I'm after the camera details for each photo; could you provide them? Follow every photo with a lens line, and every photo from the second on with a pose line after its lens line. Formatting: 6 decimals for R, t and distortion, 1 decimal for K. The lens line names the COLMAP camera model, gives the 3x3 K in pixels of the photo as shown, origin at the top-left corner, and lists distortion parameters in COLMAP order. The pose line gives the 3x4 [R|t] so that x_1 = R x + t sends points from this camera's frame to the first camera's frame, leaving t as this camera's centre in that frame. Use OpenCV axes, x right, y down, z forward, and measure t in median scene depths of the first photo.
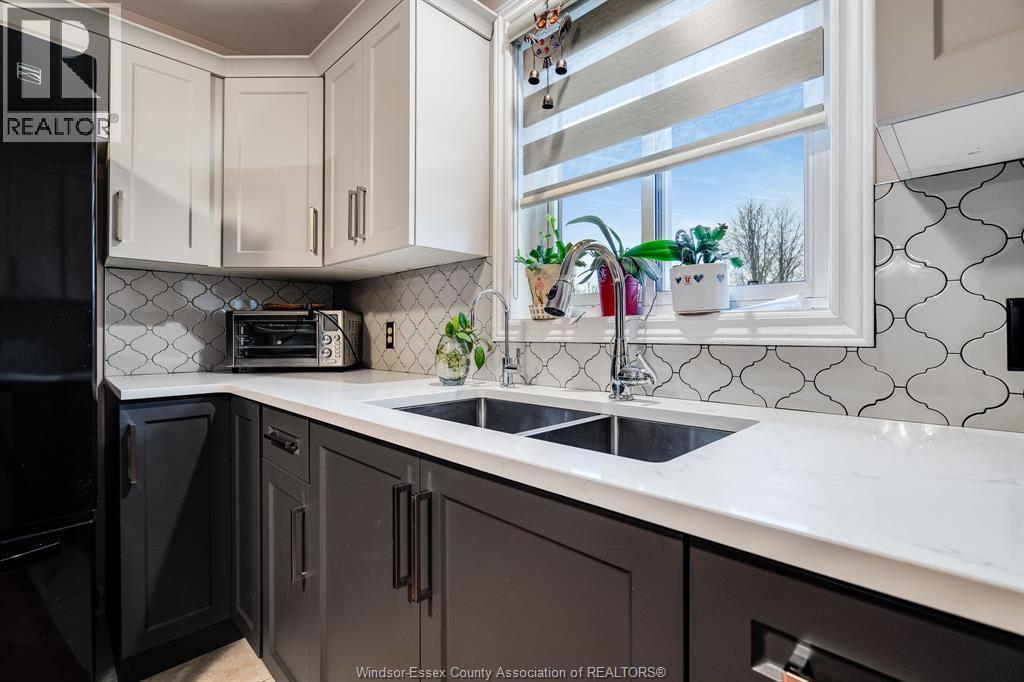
lens RADIAL K [[462.1, 0, 508.6], [0, 462.1, 332.9], [0, 0, 1]] dist [-0.000388, -0.000953]
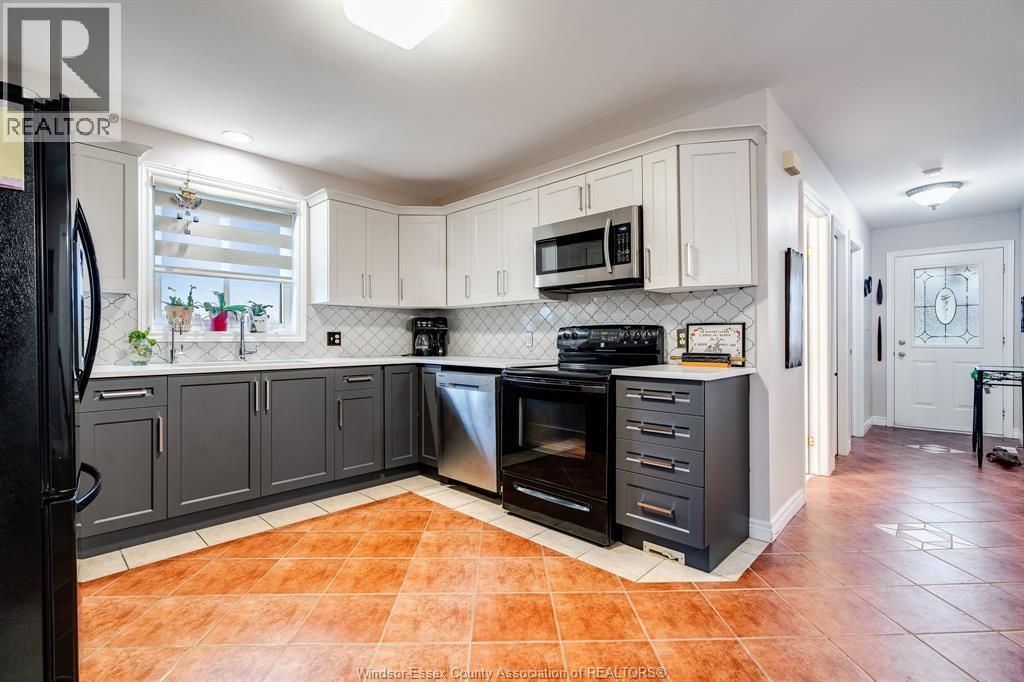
lens RADIAL K [[462.1, 0, 510.9], [0, 462.1, 347.2], [0, 0, 1]] dist [-0.000388, -0.000953]
pose [[-0.029773, -0.009950, 0.999507, -2.146622], [-0.000316, 0.999950, 0.009945, 0.022960], [-0.999557, -0.000020, -0.029775, -0.460594]]
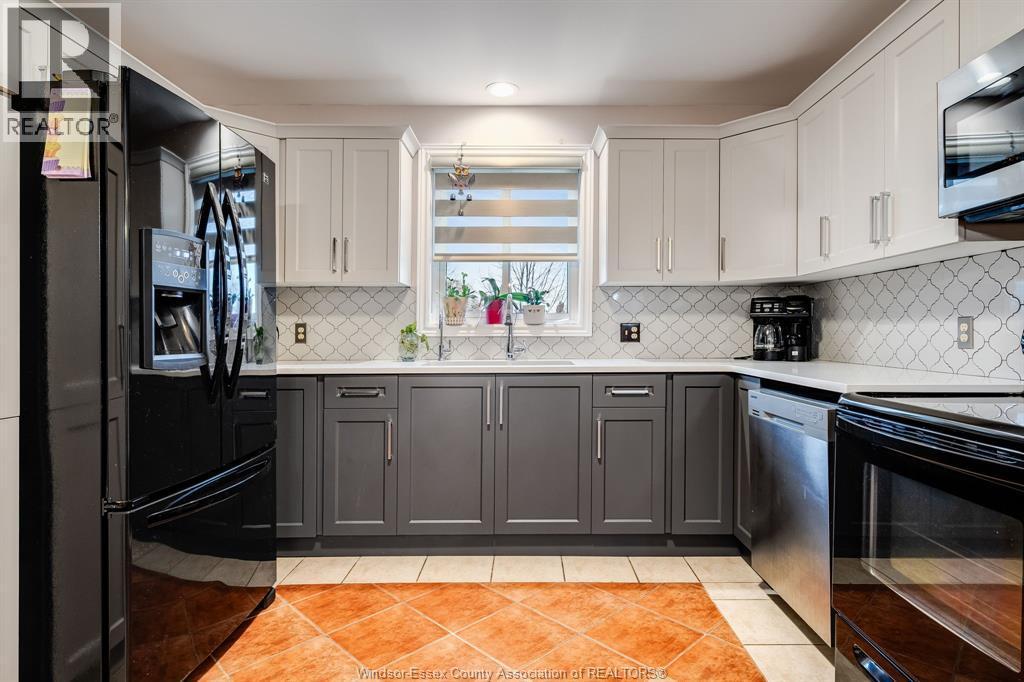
lens RADIAL K [[565.0, 0, 506.1], [0, 565.0, 338.6], [0, 0, 1]] dist [0.005220, 0.000839]
pose [[0.696572, -0.000744, 0.717486, -1.489159], [-0.002999, 0.999988, 0.003949, 0.018252], [-0.717480, -0.004903, 0.696561, -0.795057]]
